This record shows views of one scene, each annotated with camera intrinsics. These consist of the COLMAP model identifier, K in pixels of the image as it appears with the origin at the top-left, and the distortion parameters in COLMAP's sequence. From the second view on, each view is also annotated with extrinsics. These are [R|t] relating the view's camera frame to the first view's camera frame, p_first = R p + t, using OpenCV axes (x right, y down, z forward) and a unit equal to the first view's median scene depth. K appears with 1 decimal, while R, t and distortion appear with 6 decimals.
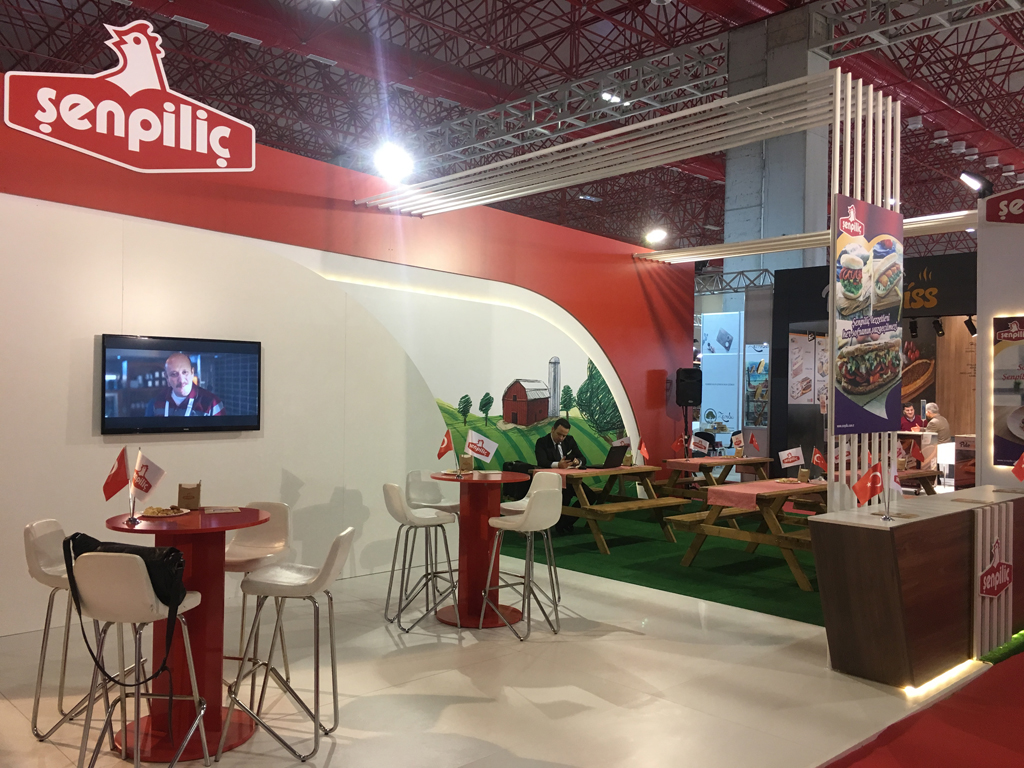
lens RADIAL K [[867.1, 0, 504.3], [0, 867.1, 385.7], [0, 0, 1]] dist [0.062963, -0.066453]
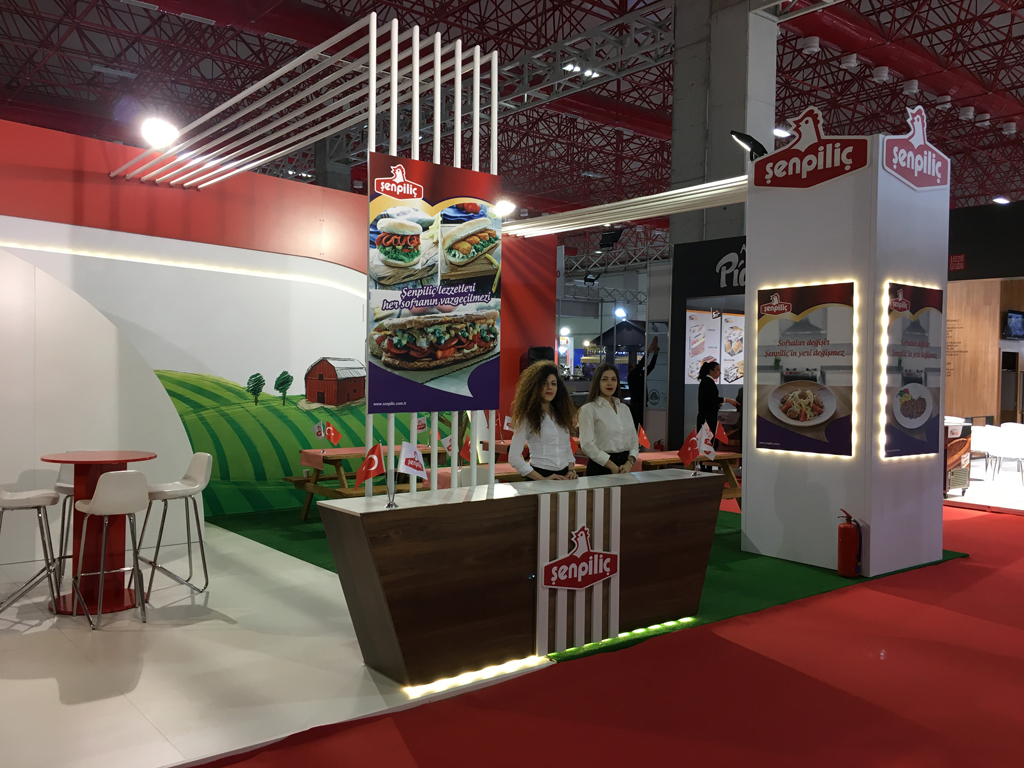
lens RADIAL K [[867.1, 0, 513.9], [0, 867.1, 385.7], [0, 0, 1]] dist [0.062963, -0.066453]
pose [[0.997008, 0.001255, -0.077284, 0.374295], [0.000387, 0.999775, 0.021223, 0.004448], [0.077293, -0.021190, 0.996783, 0.056890]]
